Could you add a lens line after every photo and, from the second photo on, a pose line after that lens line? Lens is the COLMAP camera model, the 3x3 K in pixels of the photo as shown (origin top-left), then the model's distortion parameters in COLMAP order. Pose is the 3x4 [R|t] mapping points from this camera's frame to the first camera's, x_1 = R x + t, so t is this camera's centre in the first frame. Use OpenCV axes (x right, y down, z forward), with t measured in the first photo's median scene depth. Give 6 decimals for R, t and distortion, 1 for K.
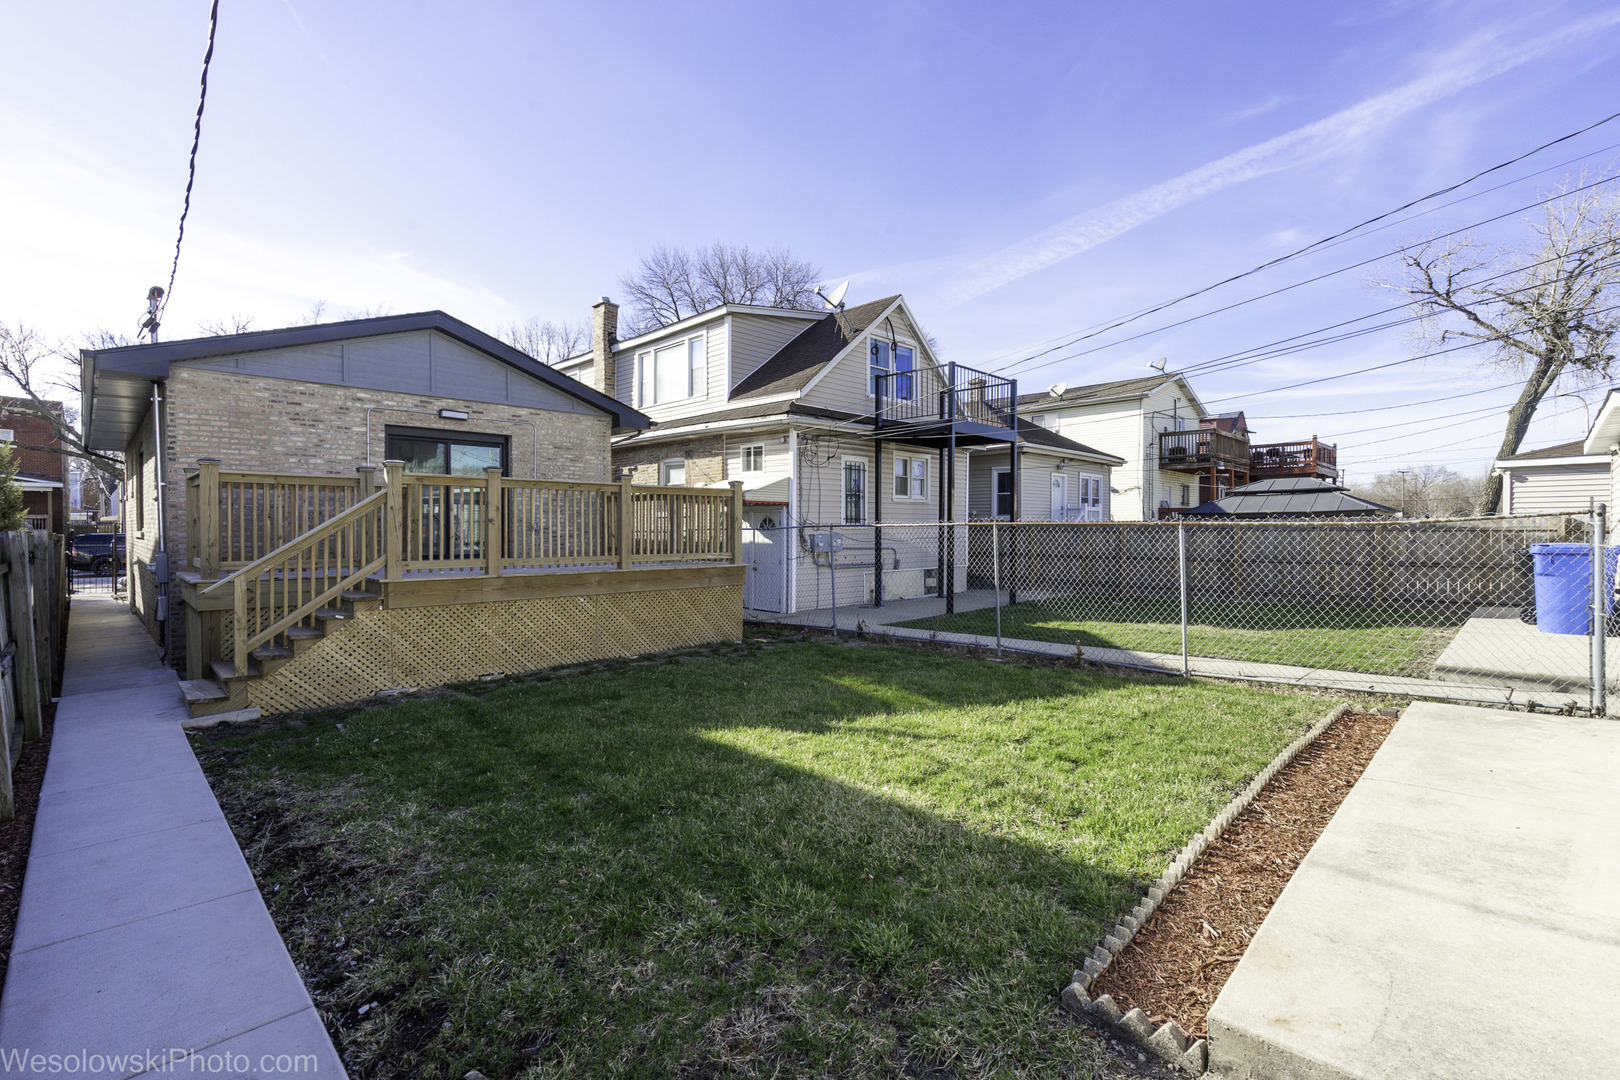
lens RADIAL K [[733.8, 0, 821.4], [0, 733.8, 534.6], [0, 0, 1]] dist [0.001774, 0.006571]
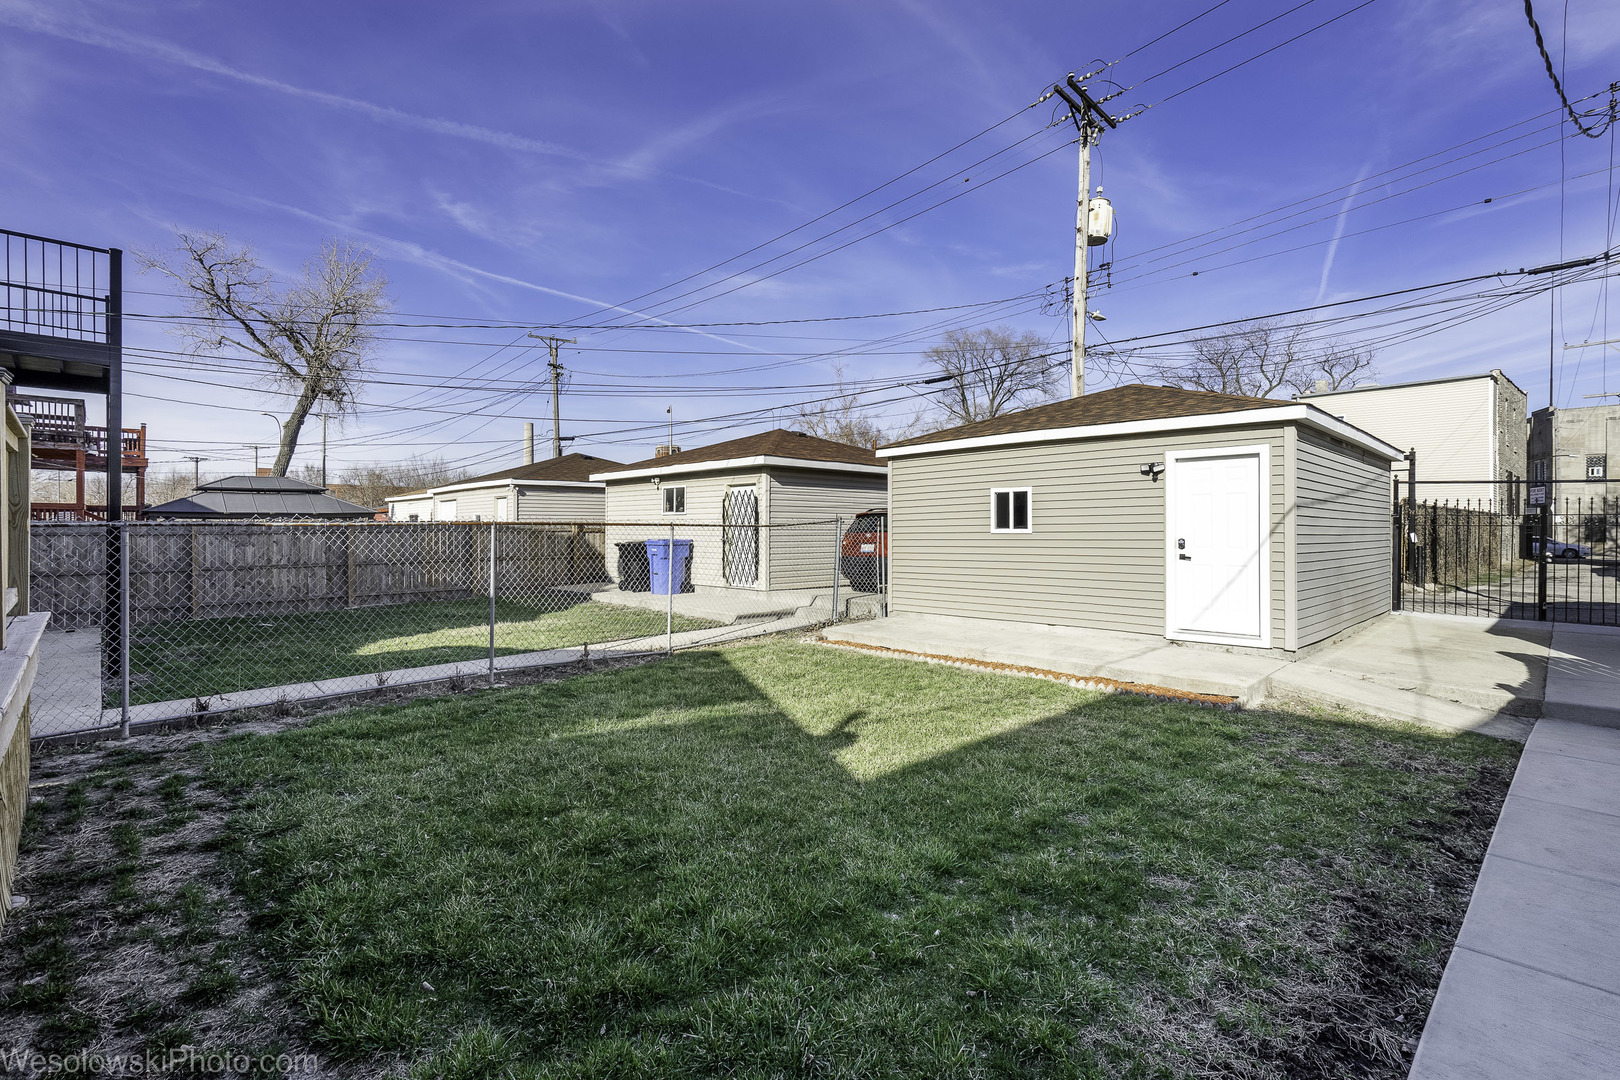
lens RADIAL K [[733.8, 0, 817.2], [0, 733.8, 534.3], [0, 0, 1]] dist [0.001774, 0.006571]
pose [[0.026428, -0.003468, 0.999645, -0.162155], [0.008440, 0.999959, 0.003246, -0.000044], [-0.999615, 0.008351, 0.026457, 0.170921]]
